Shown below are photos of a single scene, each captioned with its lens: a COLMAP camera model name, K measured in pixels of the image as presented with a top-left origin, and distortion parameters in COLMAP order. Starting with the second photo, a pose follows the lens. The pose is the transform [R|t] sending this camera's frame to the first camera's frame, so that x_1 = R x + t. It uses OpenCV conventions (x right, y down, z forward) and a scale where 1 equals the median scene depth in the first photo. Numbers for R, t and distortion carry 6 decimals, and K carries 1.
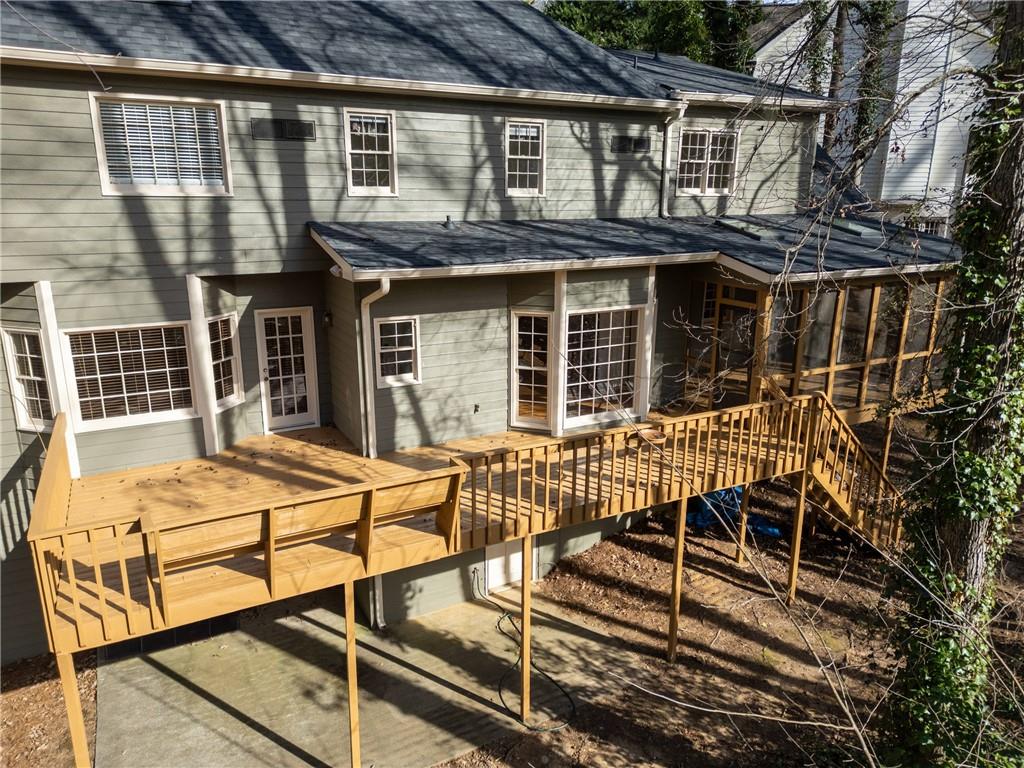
lens RADIAL K [[722.7, 0, 512.0], [0, 722.7, 384.0], [0, 0, 1]] dist [0.086622, -0.086610]
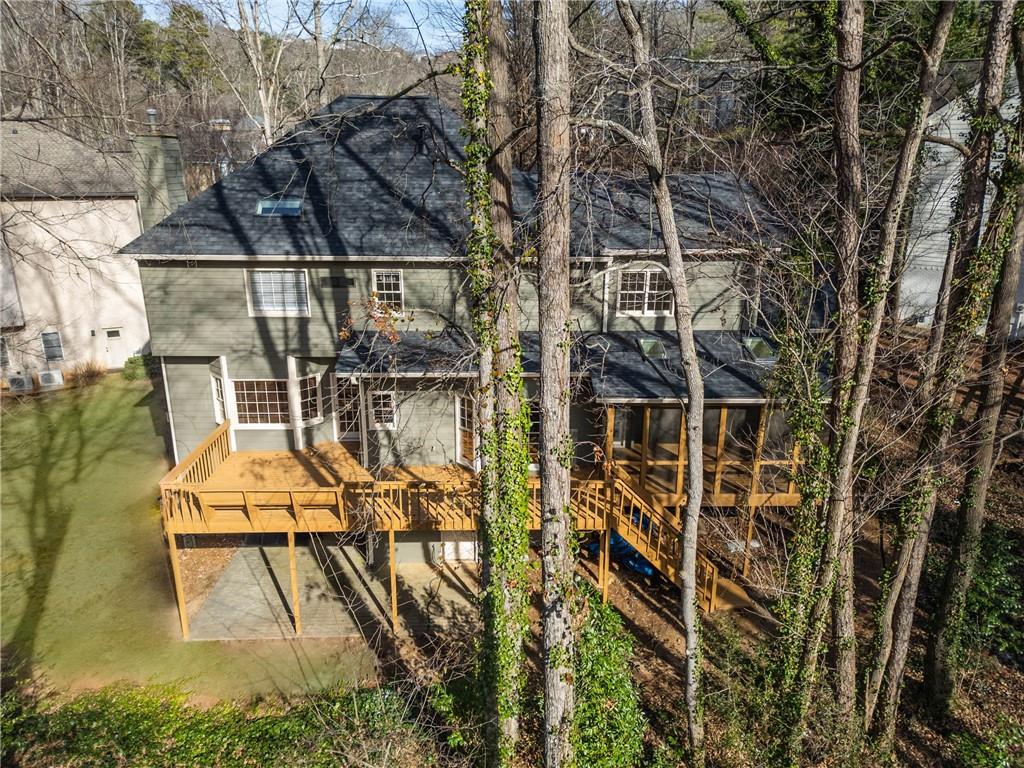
lens RADIAL K [[722.7, 0, 512.0], [0, 722.7, 384.0], [0, 0, 1]] dist [0.086622, -0.086610]
pose [[0.885740, 0.137709, -0.443284, 0.876305], [-0.118771, 0.990425, 0.070363, -0.265817], [0.448729, -0.009674, 0.893615, -0.404741]]
